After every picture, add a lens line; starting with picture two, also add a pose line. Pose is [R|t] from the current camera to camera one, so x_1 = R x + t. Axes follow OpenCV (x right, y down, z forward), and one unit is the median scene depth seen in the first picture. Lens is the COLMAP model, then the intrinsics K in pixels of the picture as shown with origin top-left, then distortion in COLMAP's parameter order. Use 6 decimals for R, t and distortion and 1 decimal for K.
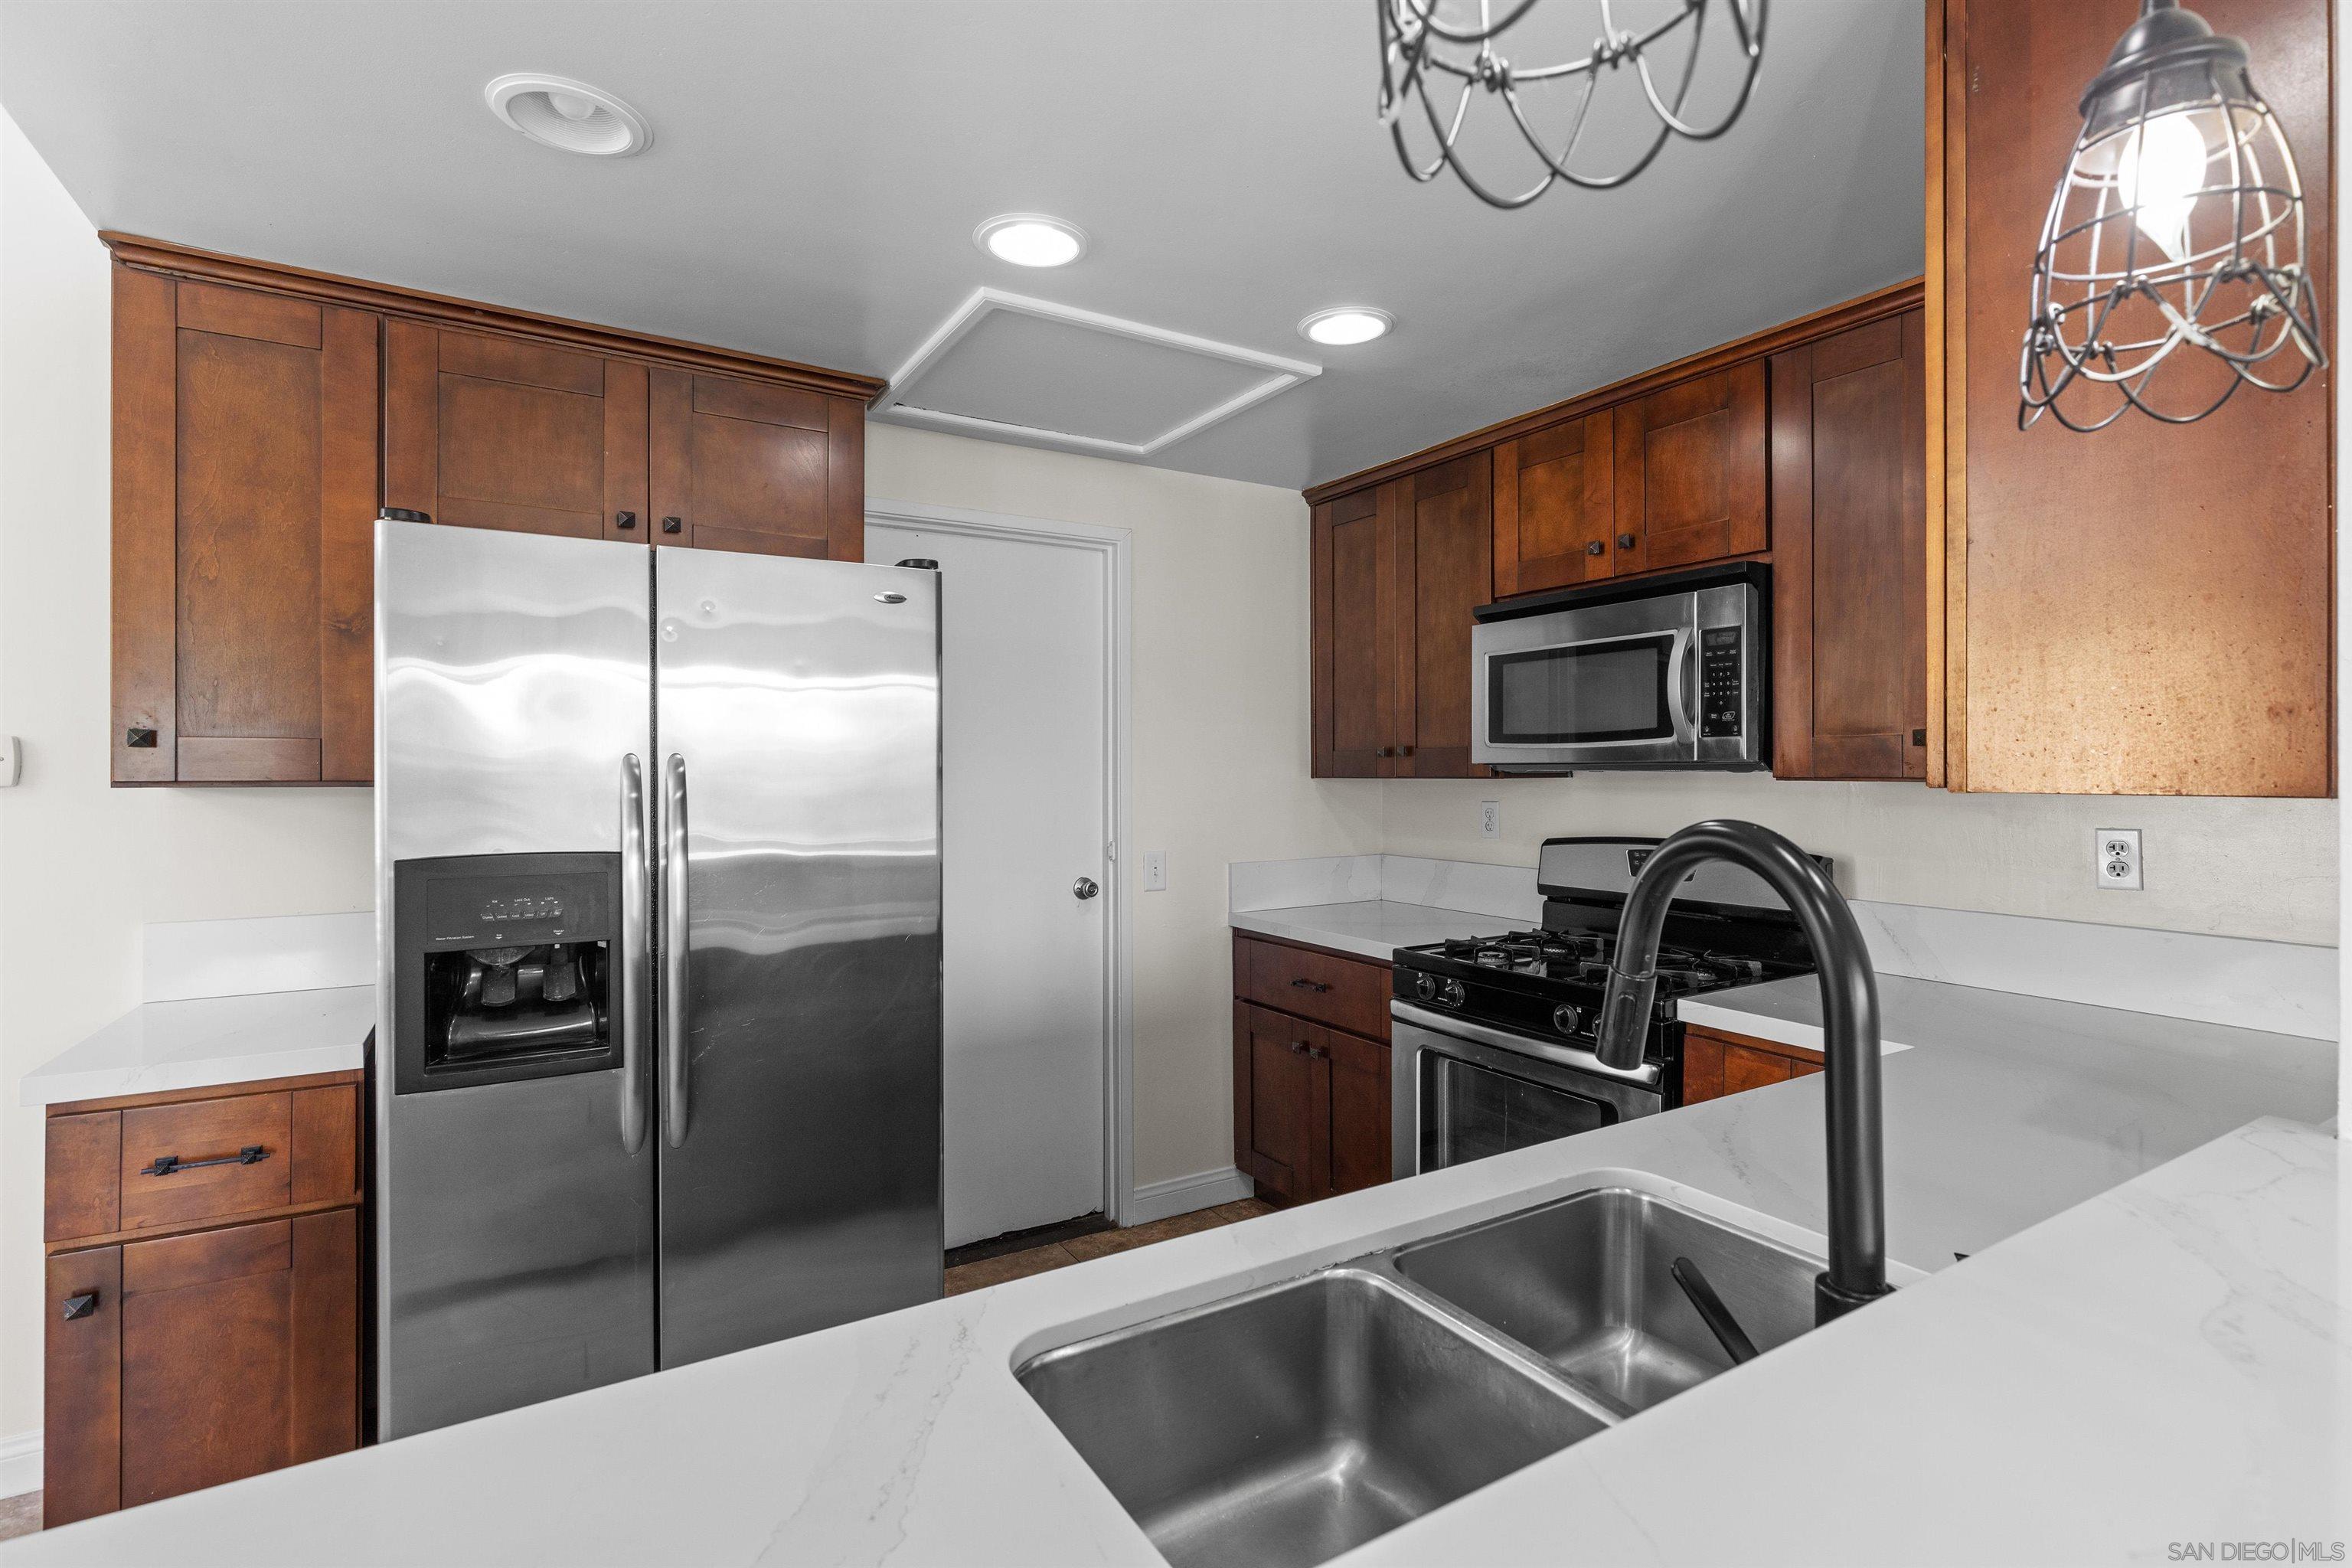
lens RADIAL K [[1106.1, 0, 1172.7], [0, 1106.1, 775.5], [0, 0, 1]] dist [0.001959, 0.000172]
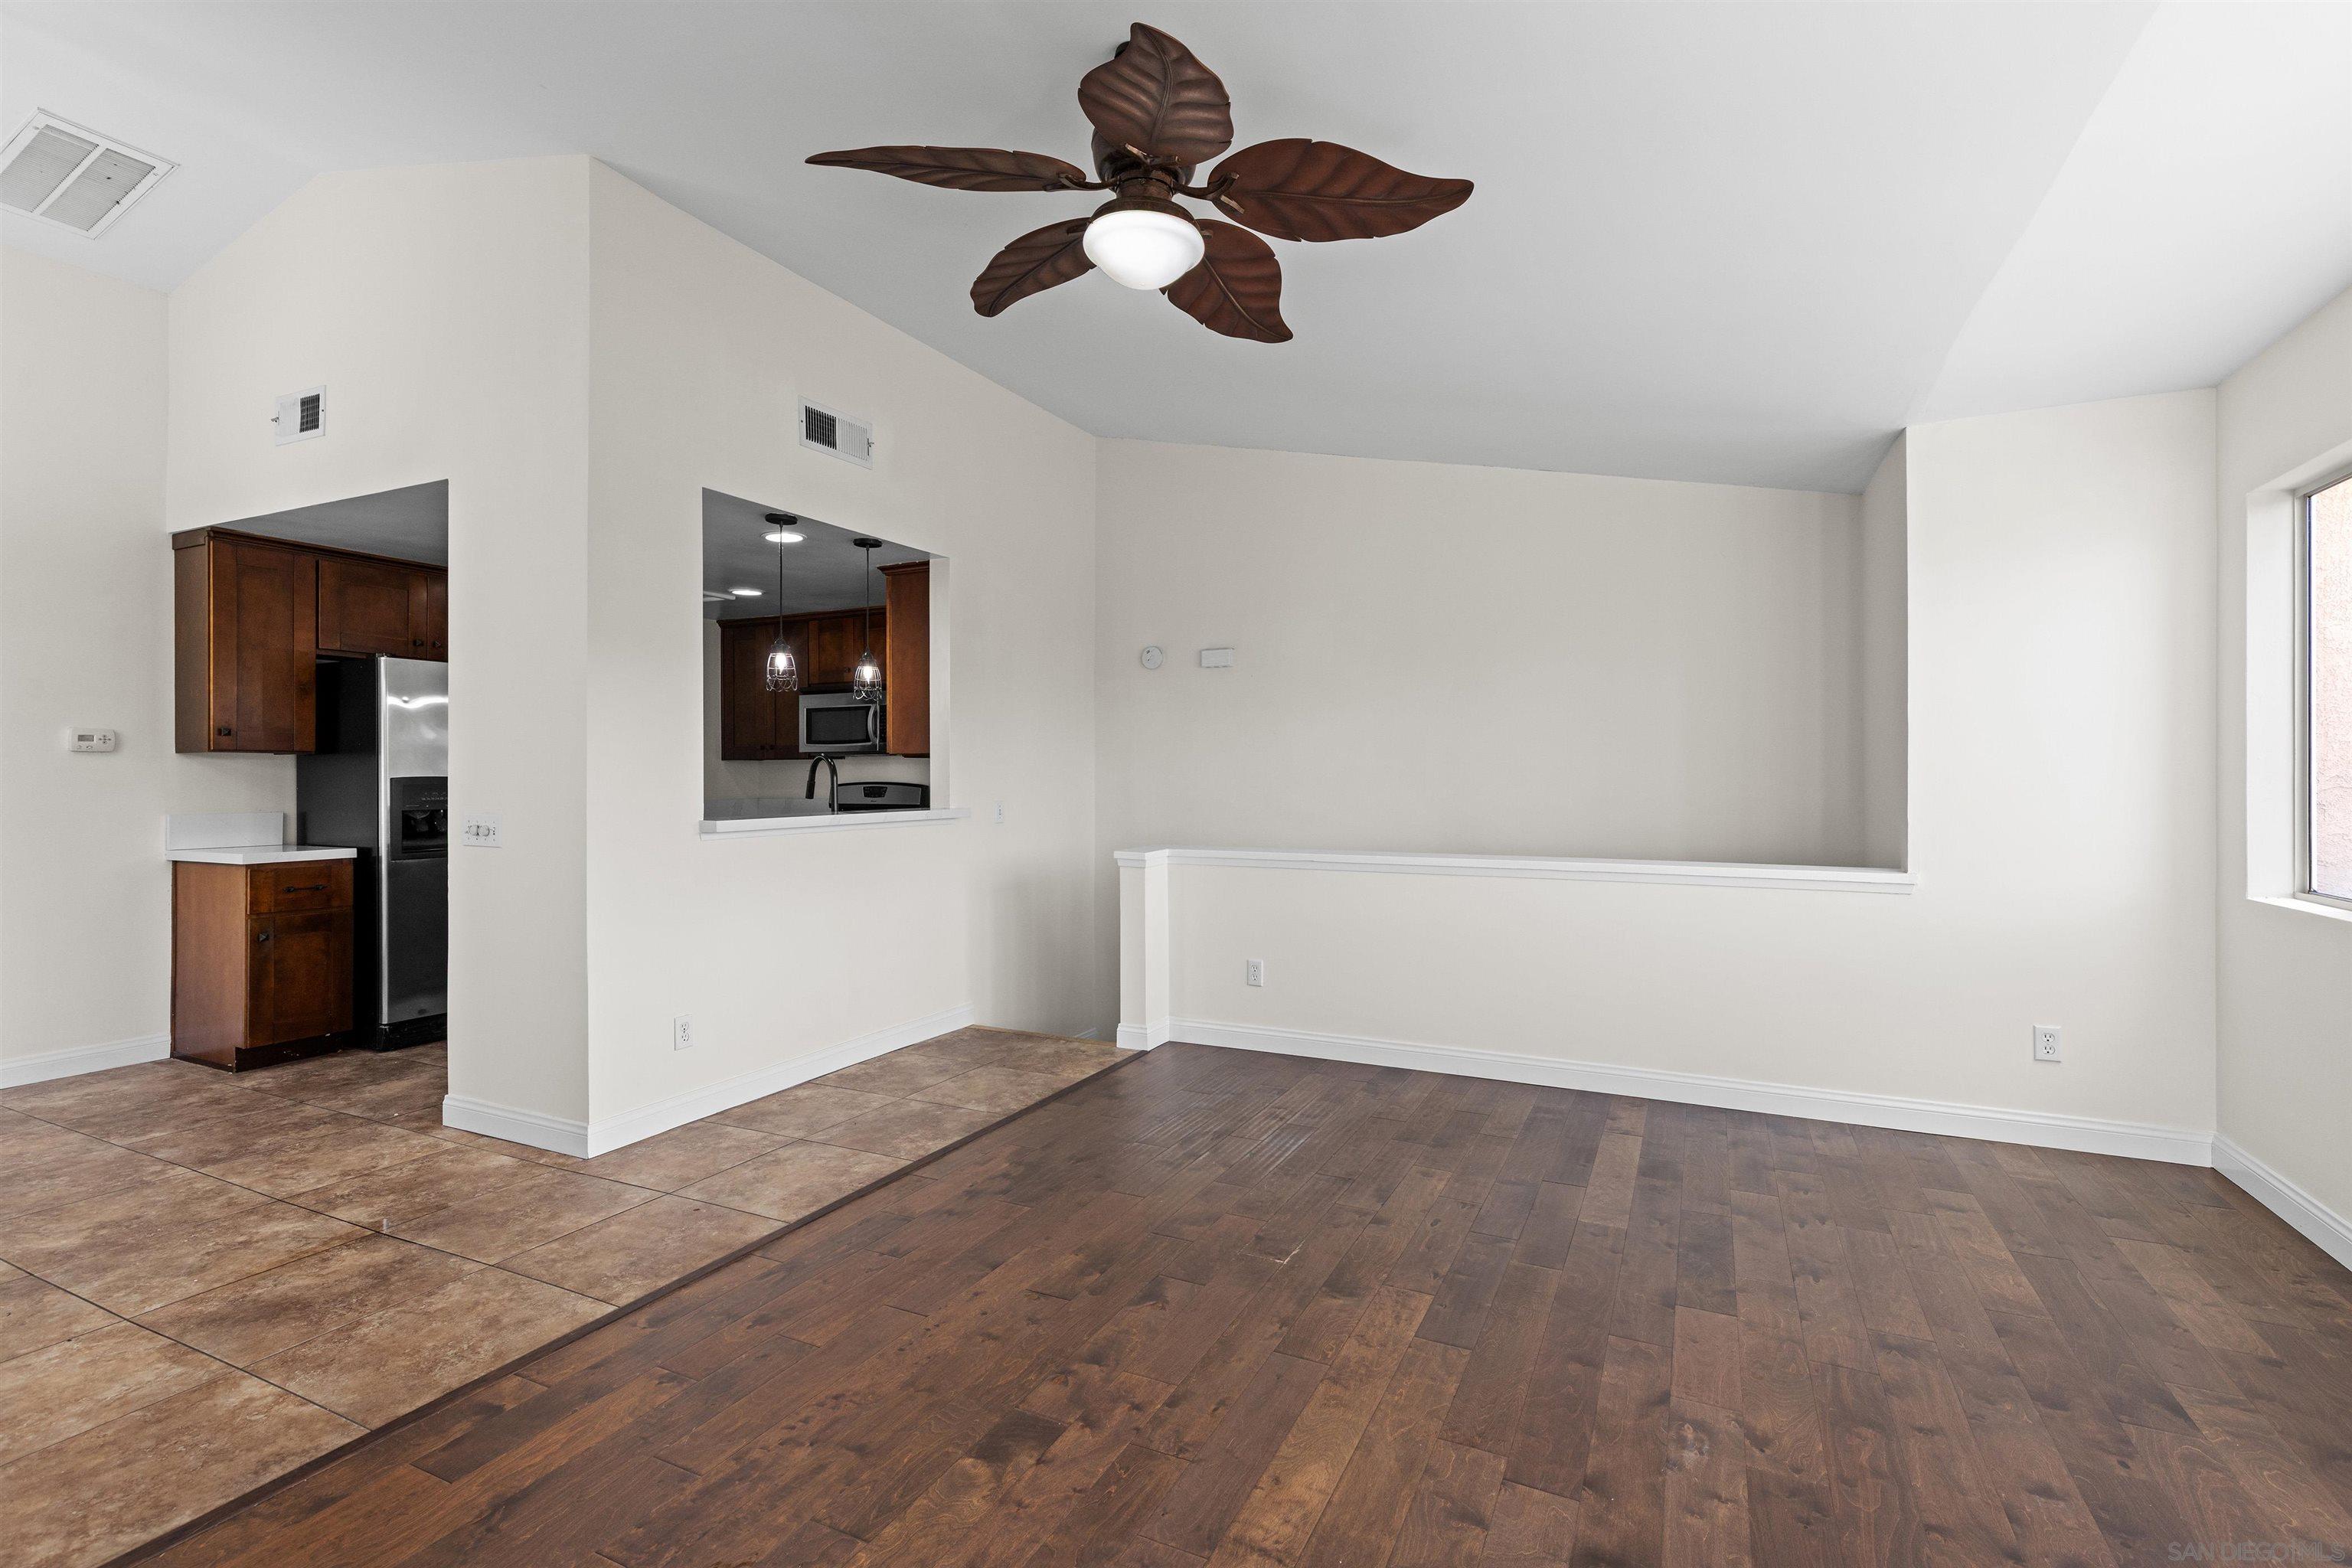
lens RADIAL K [[1056.4, 0, 1198.9], [0, 1056.4, 777.1], [0, 0, 1]] dist [0.006289, -0.001129]
pose [[0.830475, -0.001858, 0.557052, -0.376000], [0.003562, 0.999992, -0.001976, 0.065918], [-0.557044, 0.003626, 0.830475, -1.816614]]
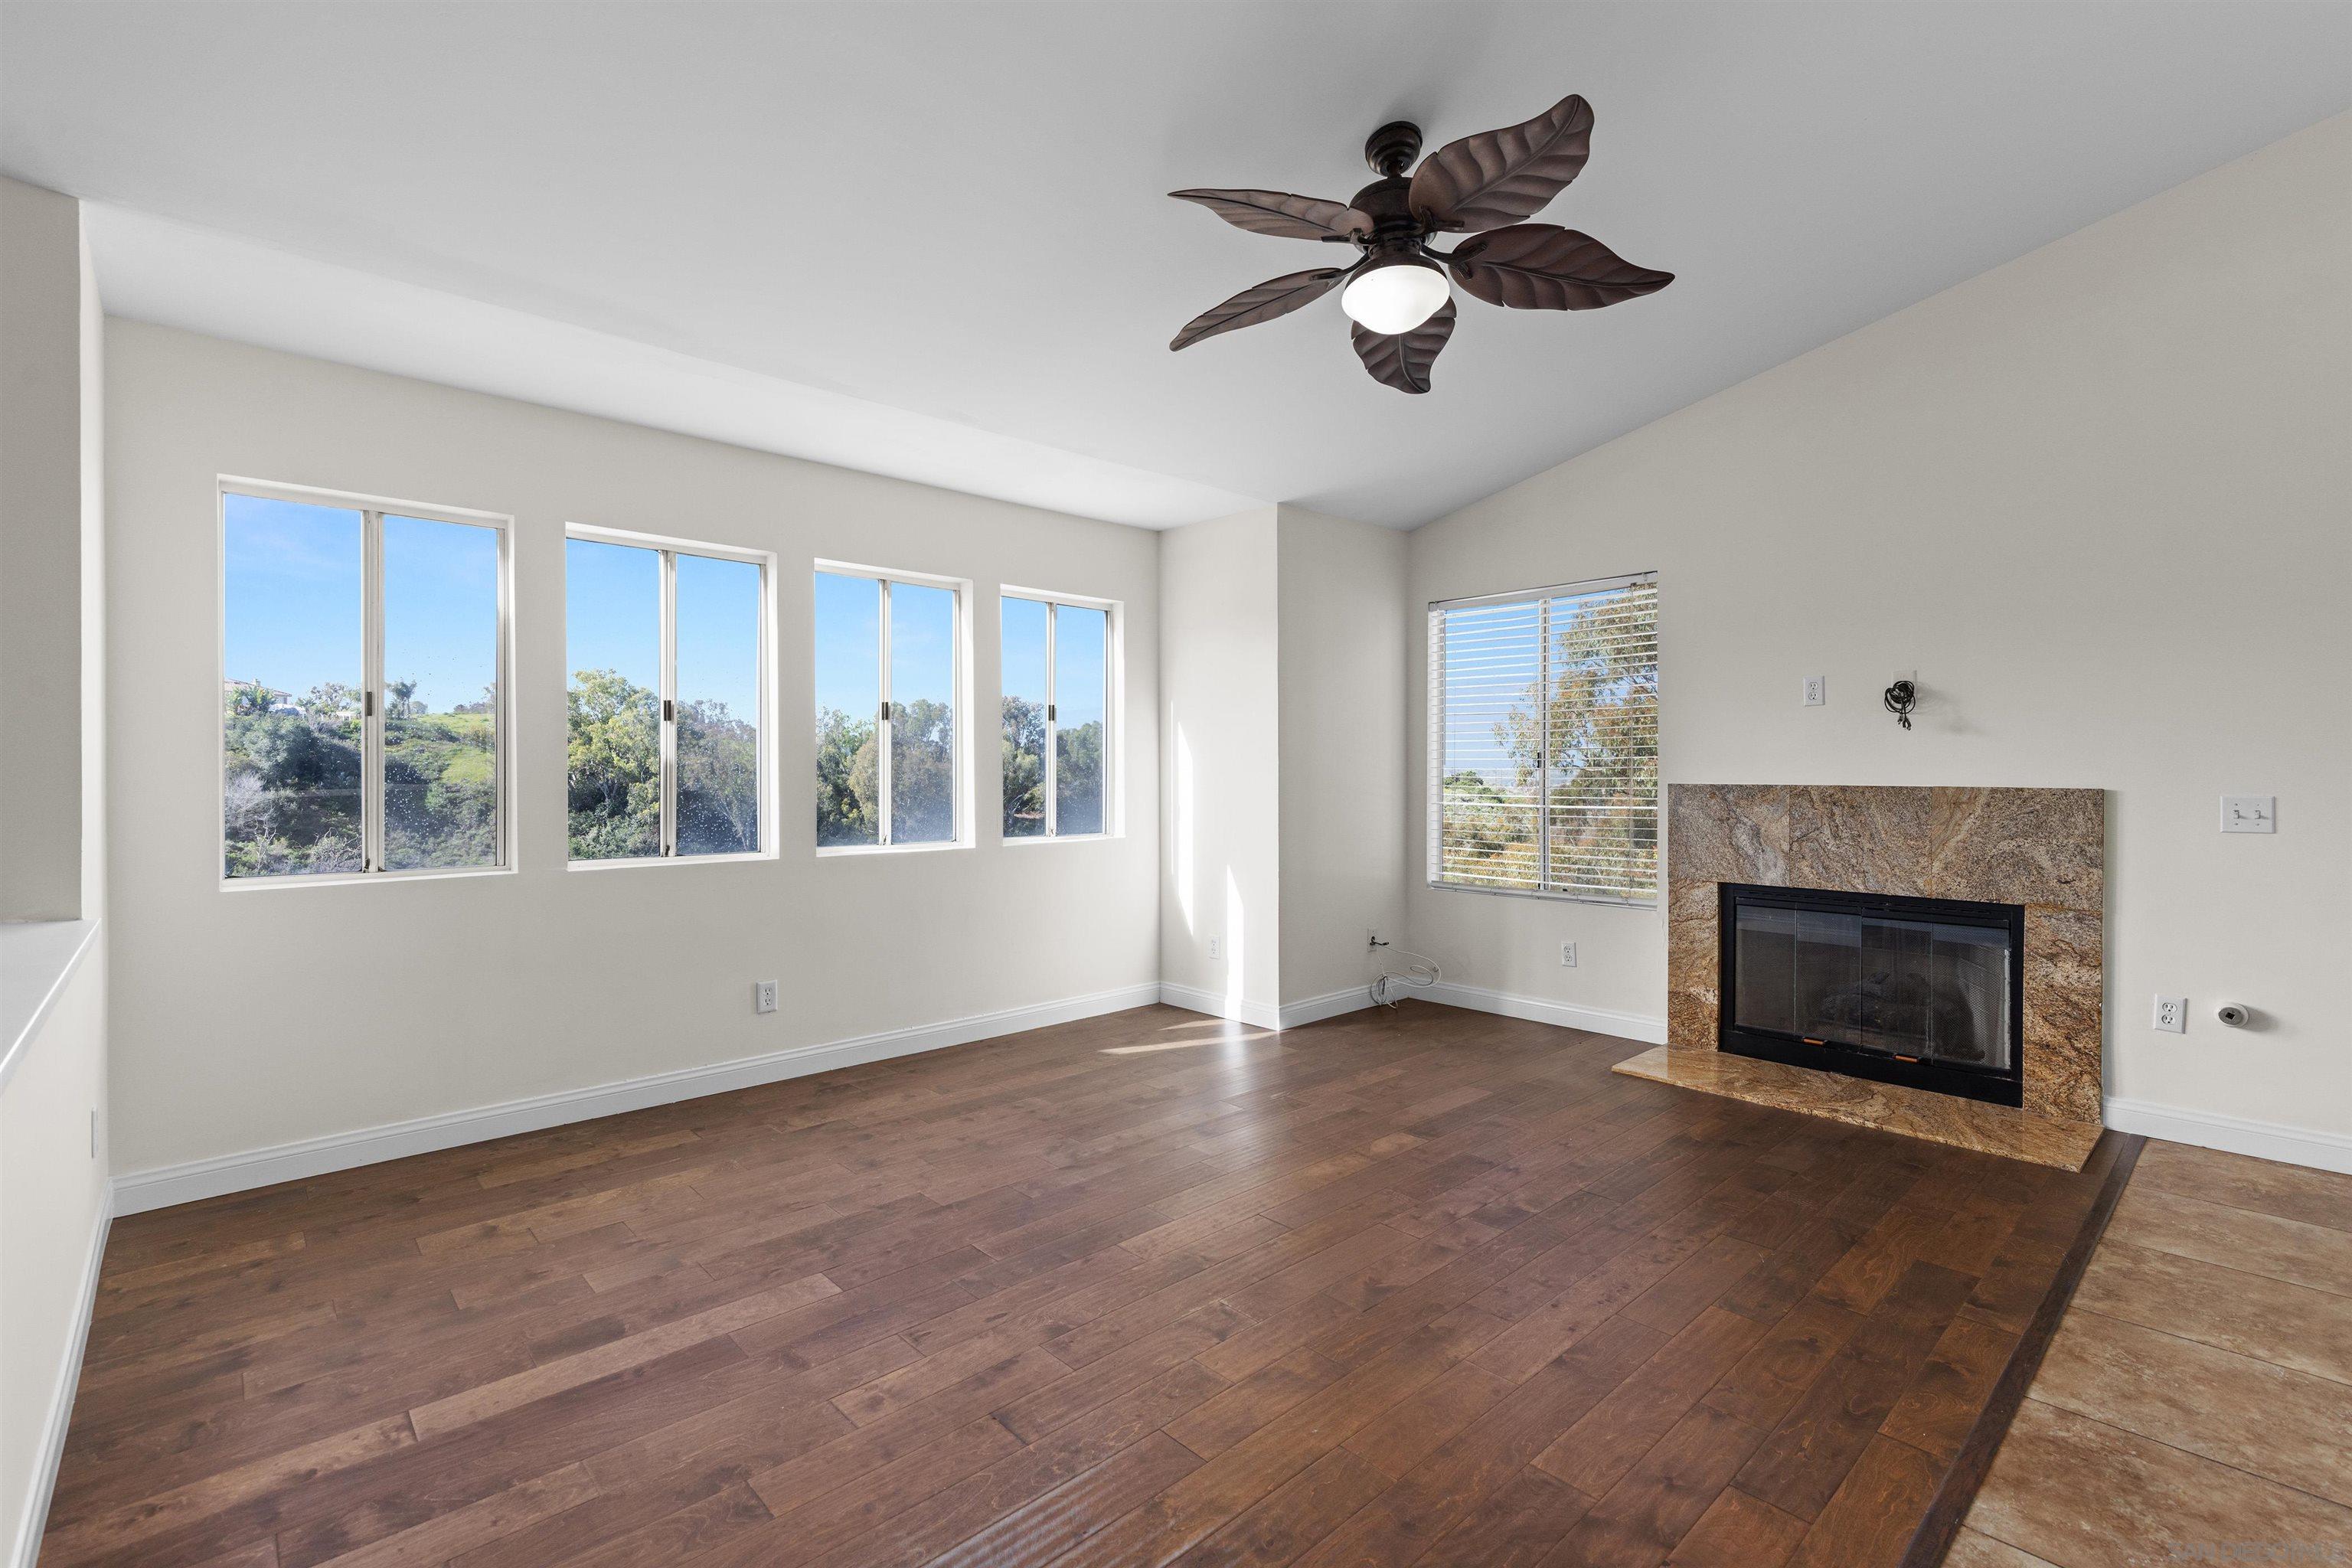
lens RADIAL K [[1056.4, 0, 1185.5], [0, 1056.4, 776.3], [0, 0, 1]] dist [0.006289, -0.001129]
pose [[-0.978056, 0.005692, -0.208264, 0.608815], [0.003648, 0.999941, 0.010196, 0.069223], [0.208310, 0.009212, -0.978020, 0.133753]]
